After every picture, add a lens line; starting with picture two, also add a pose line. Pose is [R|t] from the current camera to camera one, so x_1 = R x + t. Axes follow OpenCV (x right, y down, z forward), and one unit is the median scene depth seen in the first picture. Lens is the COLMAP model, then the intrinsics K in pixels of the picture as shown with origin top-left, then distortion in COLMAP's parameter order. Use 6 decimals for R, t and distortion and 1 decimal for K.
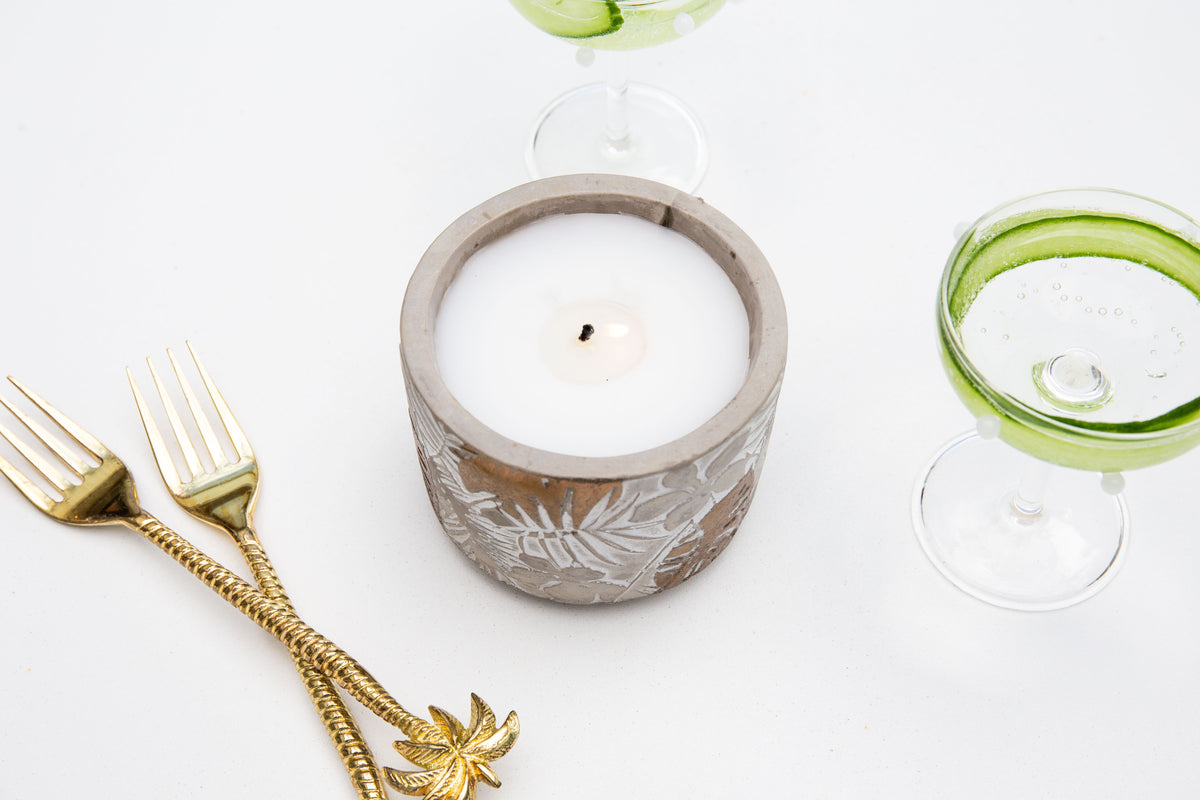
lens RADIAL K [[1842.7, 0, 600.0], [0, 1842.7, 400.0], [0, 0, 1]] dist [0.042904, 0.056983]
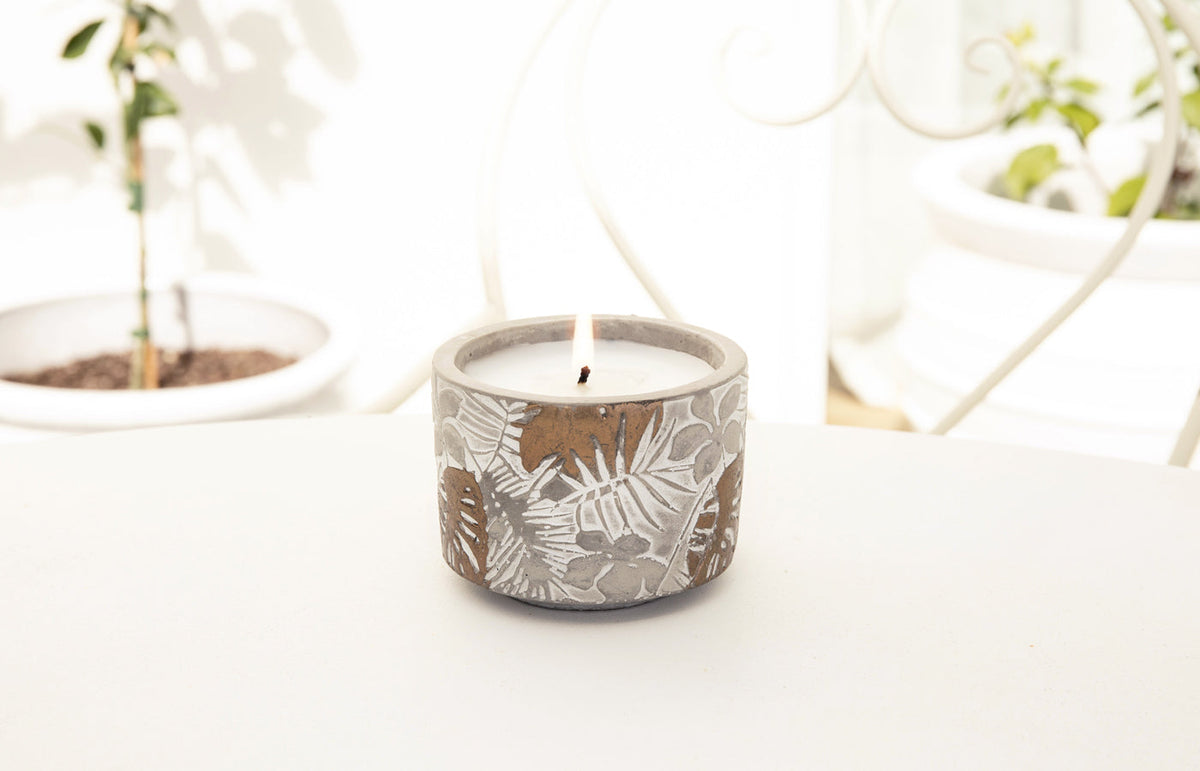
lens RADIAL K [[2294.7, 0, 600.0], [0, 2294.7, 385.5], [0, 0, 1]] dist [0.061905, 0.021513]
pose [[0.949702, -0.103857, 0.295430, -0.456083], [0.260971, 0.783925, -0.563343, 0.845008], [-0.173088, 0.612107, 0.771599, -0.173879]]
